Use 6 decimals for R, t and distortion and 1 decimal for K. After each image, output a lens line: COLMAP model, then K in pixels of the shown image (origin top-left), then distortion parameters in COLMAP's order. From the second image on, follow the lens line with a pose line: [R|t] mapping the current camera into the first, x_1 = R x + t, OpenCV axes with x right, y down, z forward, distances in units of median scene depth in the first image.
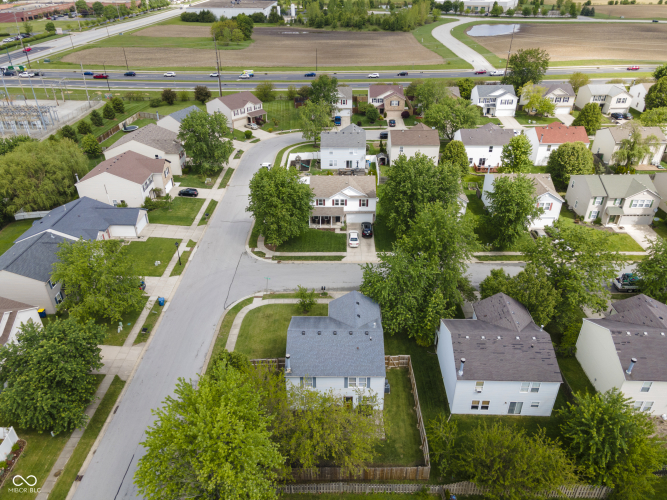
lens RADIAL K [[486.0, 0, 331.3], [0, 486.0, 250.8], [0, 0, 1]] dist [0.036851, 0.012539]
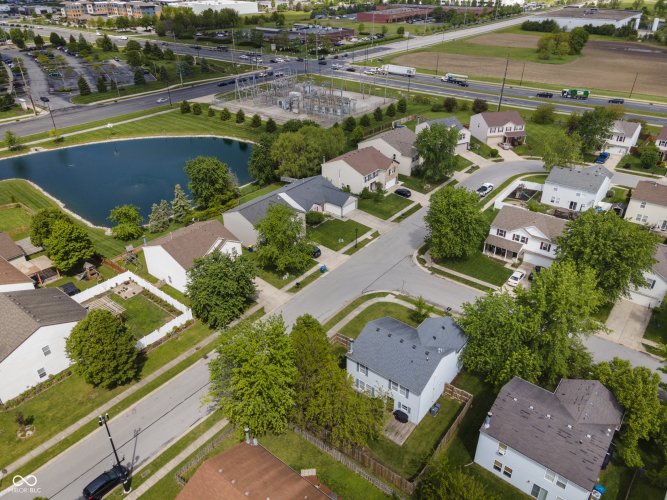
lens RADIAL K [[486.0, 0, 331.3], [0, 486.0, 250.8], [0, 0, 1]] dist [0.036851, 0.012539]
pose [[0.792530, 0.310404, -0.524924, 0.240907], [-0.311800, 0.946004, 0.088645, -0.045469], [0.524096, 0.093418, 0.846520, -0.031425]]
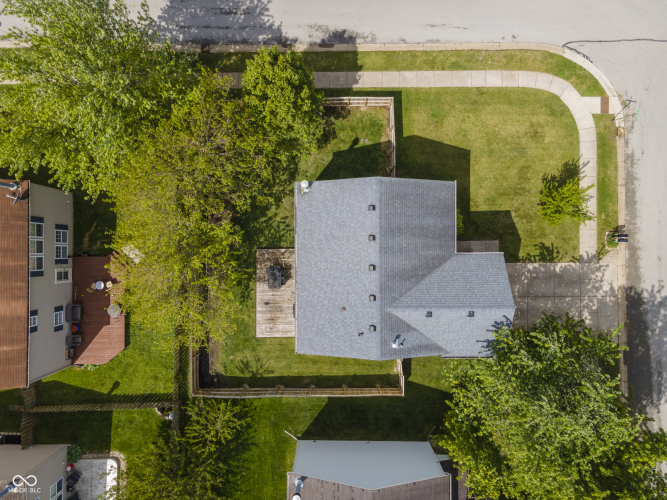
lens RADIAL K [[486.0, 0, 331.3], [0, 486.0, 250.8], [0, 0, 1]] dist [0.036851, 0.012539]
pose [[0.016595, 0.999858, -0.003080, -0.005710], [-0.507347, 0.011075, 0.861671, -0.156011], [0.861582, -0.012737, 0.507458, 0.416177]]
